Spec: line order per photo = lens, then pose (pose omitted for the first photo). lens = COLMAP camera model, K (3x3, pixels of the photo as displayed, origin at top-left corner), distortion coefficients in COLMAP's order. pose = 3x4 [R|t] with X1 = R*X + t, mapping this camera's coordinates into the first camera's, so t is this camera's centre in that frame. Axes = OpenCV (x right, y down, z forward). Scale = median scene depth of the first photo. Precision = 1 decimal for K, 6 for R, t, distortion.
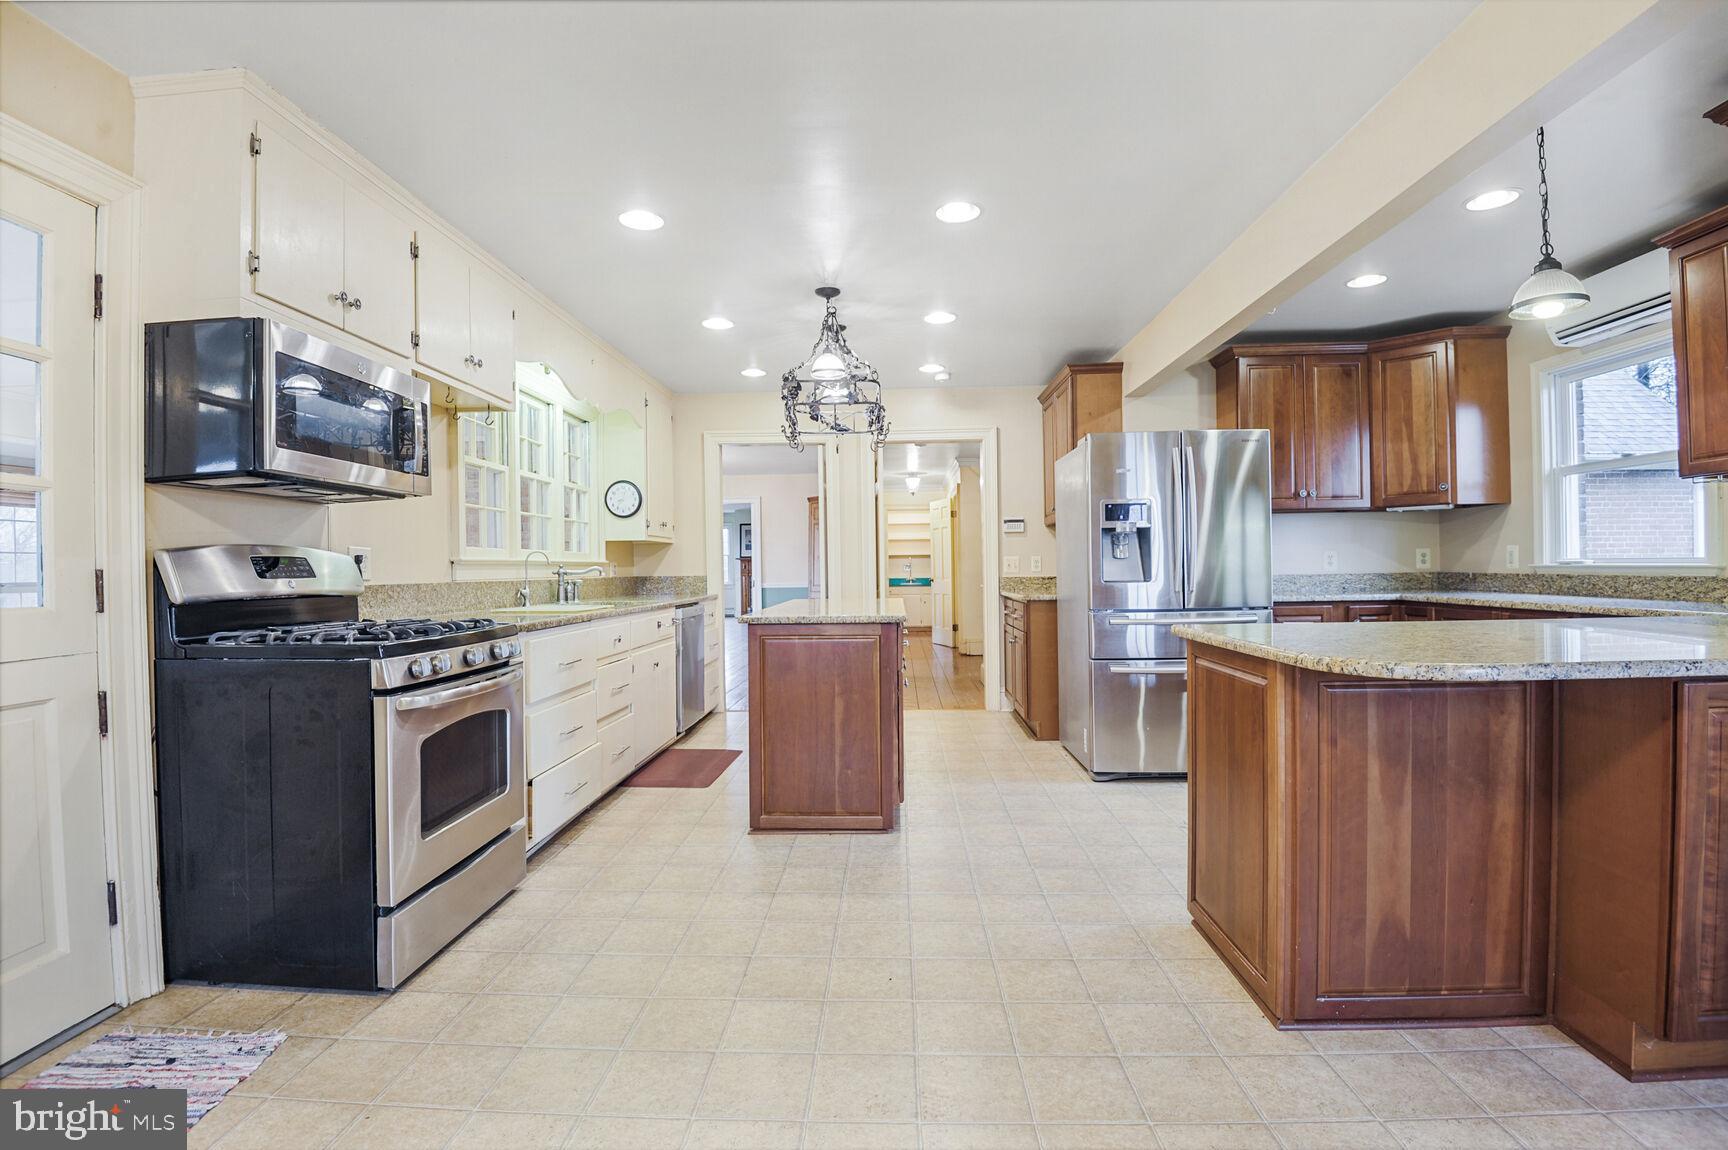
lens RADIAL K [[814.7, 0, 880.1], [0, 814.7, 572.7], [0, 0, 1]] dist [-0.020810, -0.010220]
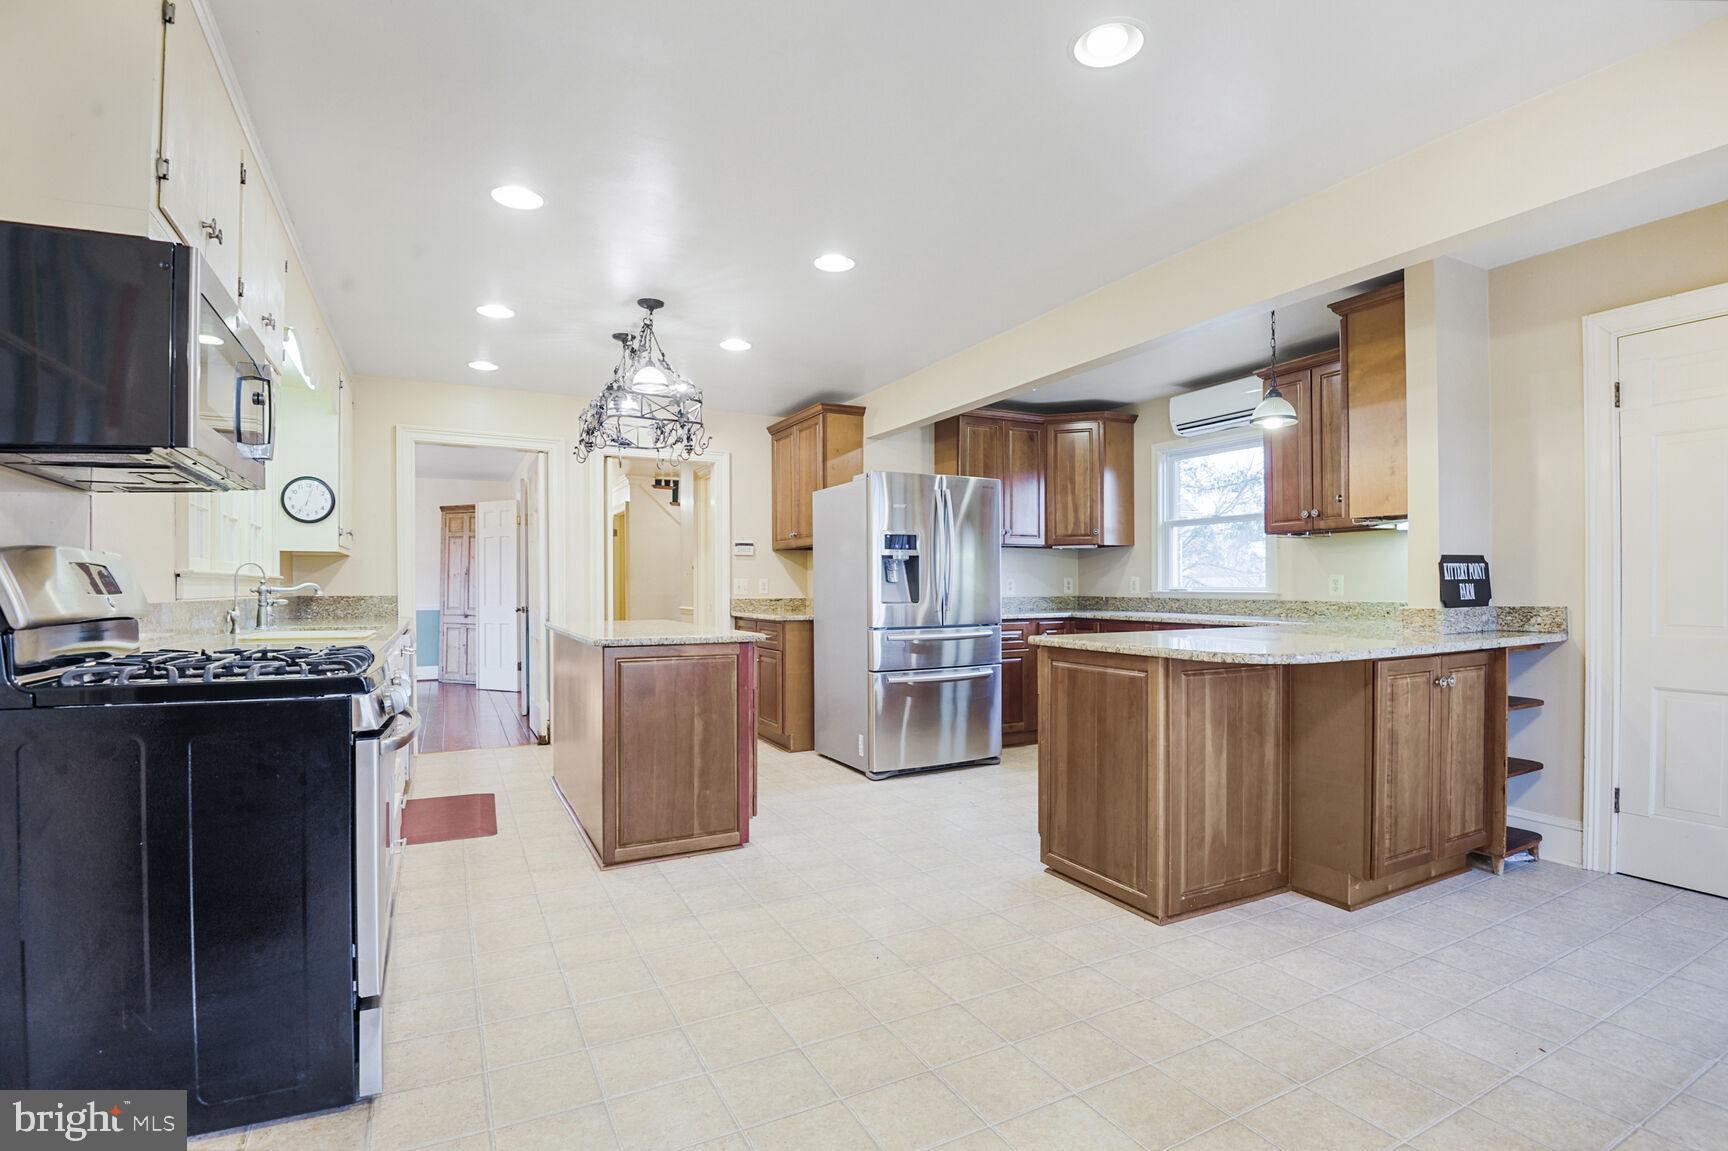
lens RADIAL K [[814.7, 0, 904.6], [0, 814.7, 593.0], [0, 0, 1]] dist [-0.020810, -0.010220]
pose [[0.860613, 0.007696, 0.509202, -0.339413], [-0.005844, 0.999969, -0.005236, 0.003995], [-0.509227, 0.001530, 0.860631, 0.015030]]
